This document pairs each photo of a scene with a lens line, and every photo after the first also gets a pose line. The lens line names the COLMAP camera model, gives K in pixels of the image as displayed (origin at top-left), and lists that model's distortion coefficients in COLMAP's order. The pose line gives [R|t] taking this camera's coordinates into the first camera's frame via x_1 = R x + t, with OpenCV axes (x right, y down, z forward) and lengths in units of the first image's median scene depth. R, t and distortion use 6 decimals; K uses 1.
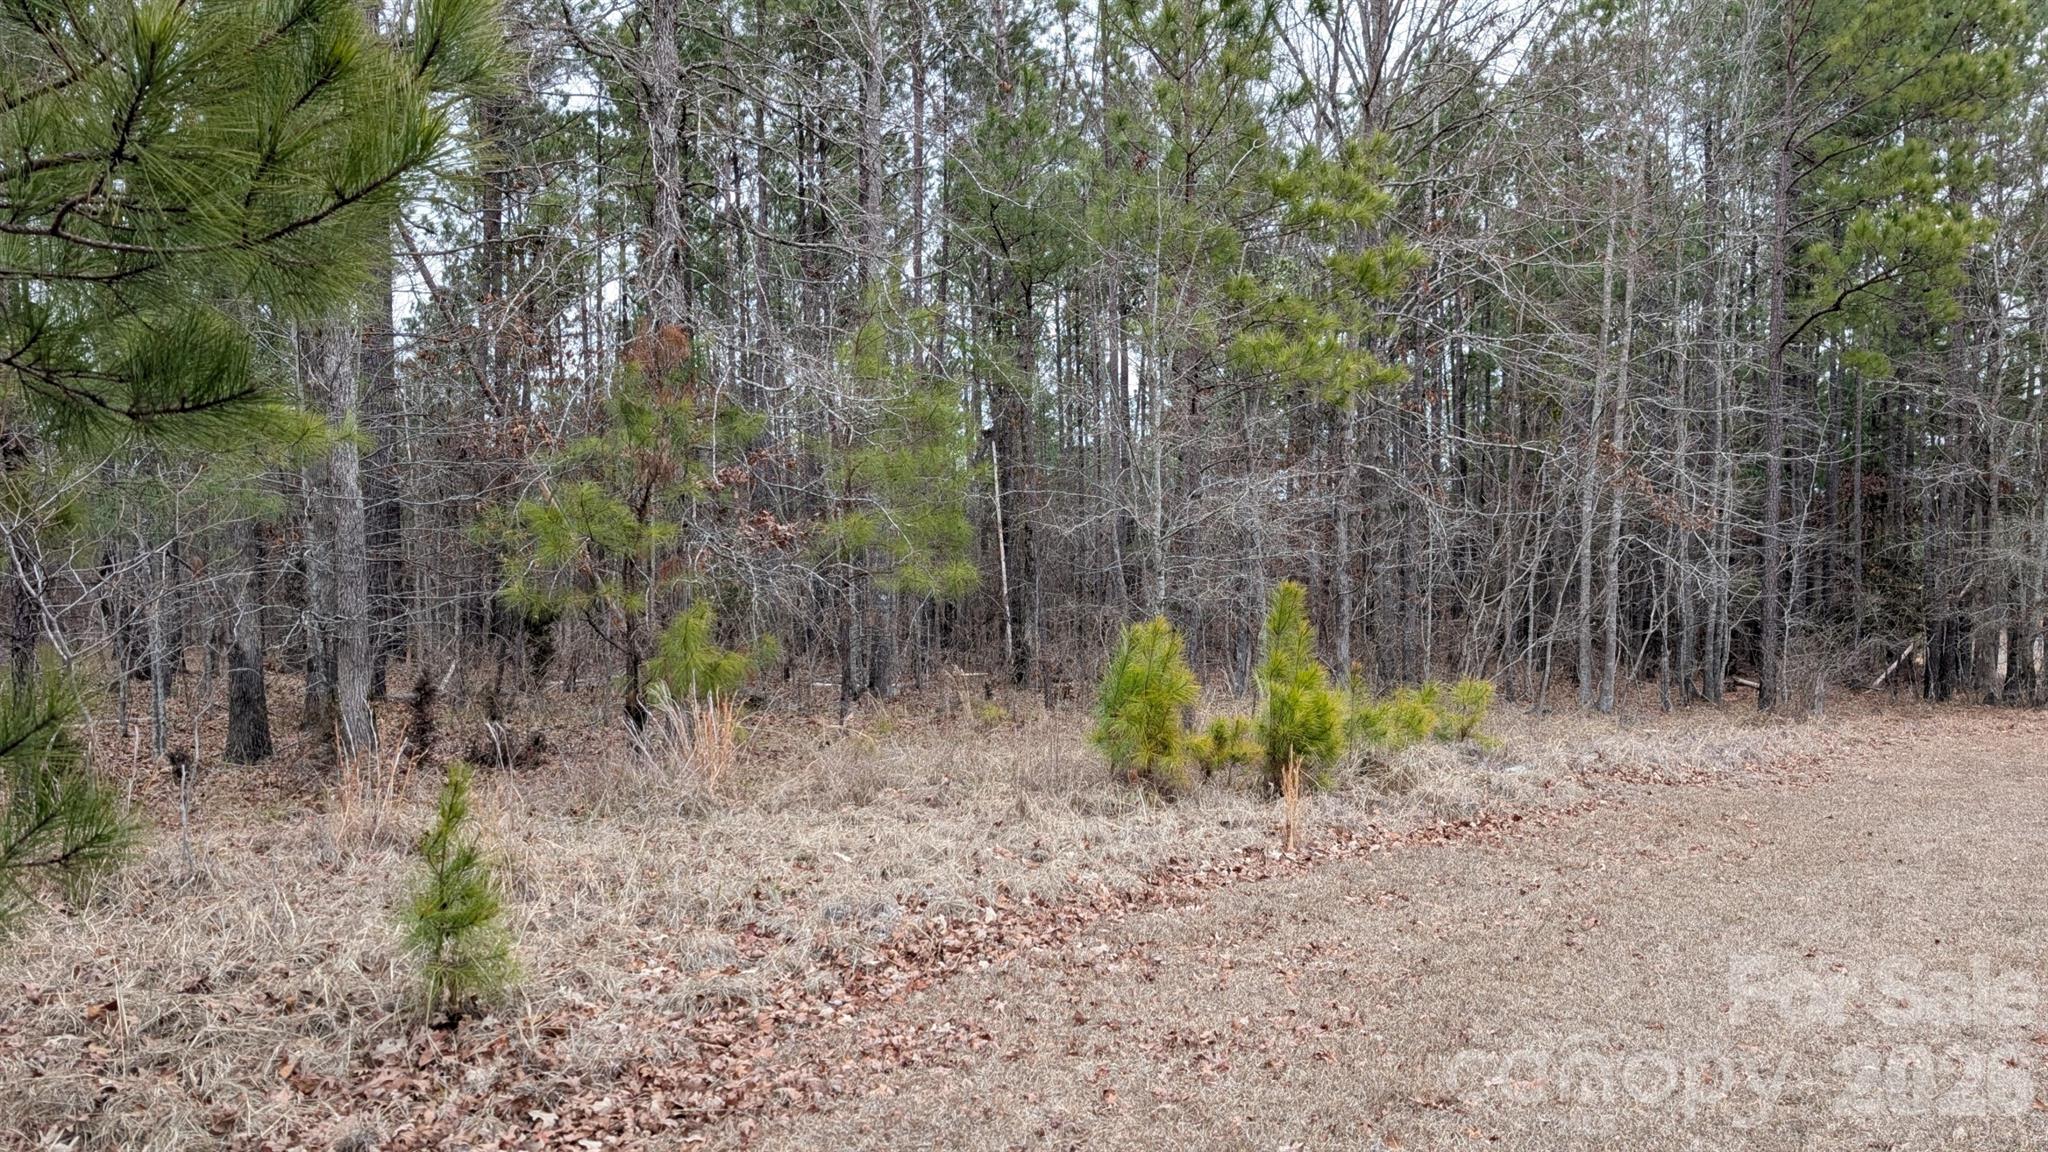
lens RADIAL K [[1505.9, 0, 1006.0], [0, 1505.9, 592.9], [0, 0, 1]] dist [0.030691, -0.024987]
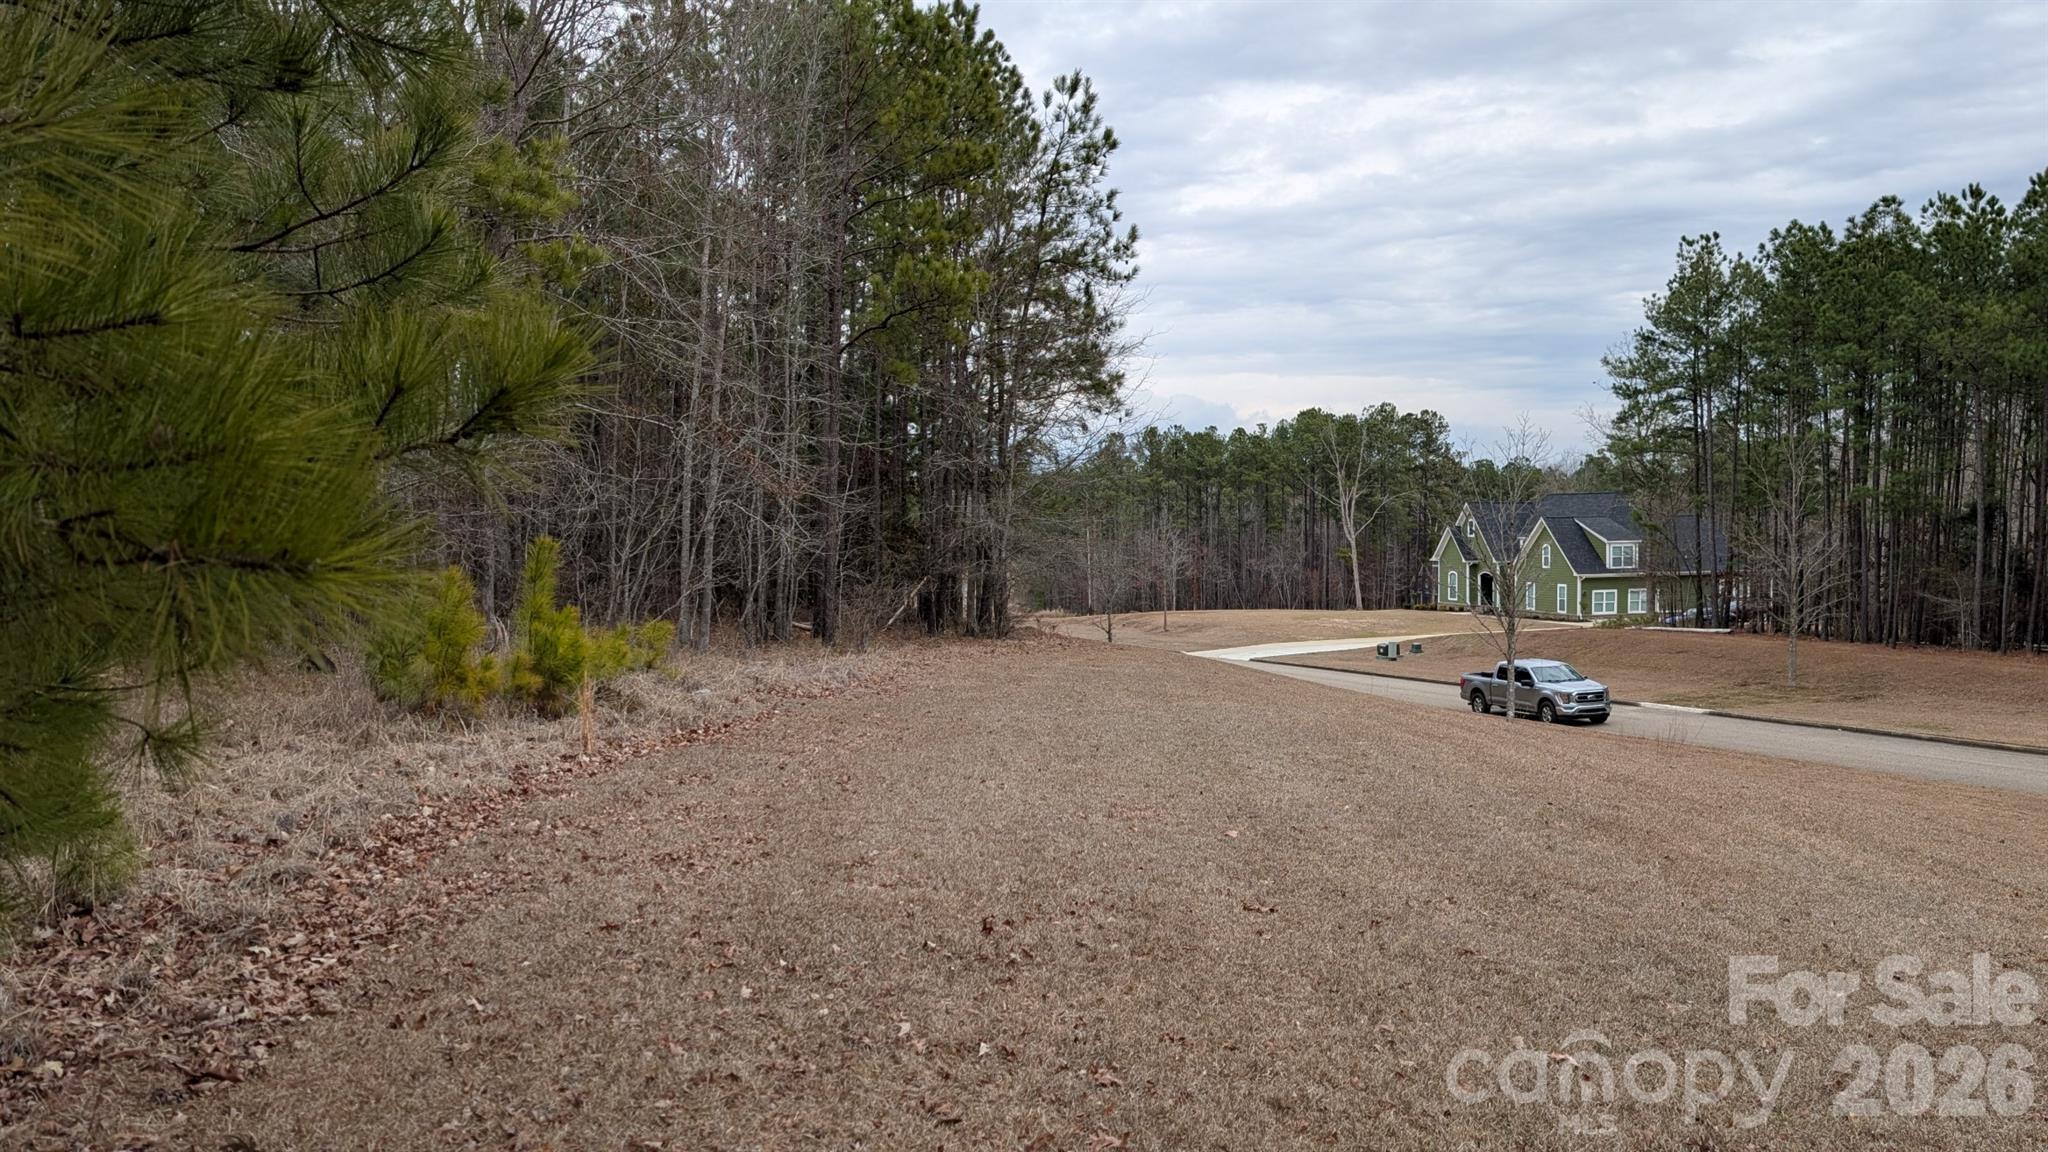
lens RADIAL K [[1505.9, 0, 1006.0], [0, 1505.9, 592.9], [0, 0, 1]] dist [0.030691, -0.024987]
pose [[0.798123, -0.017551, 0.602238, -0.180445], [0.004250, 0.999715, 0.023502, 0.008315], [-0.602479, -0.016198, 0.797970, -0.104808]]
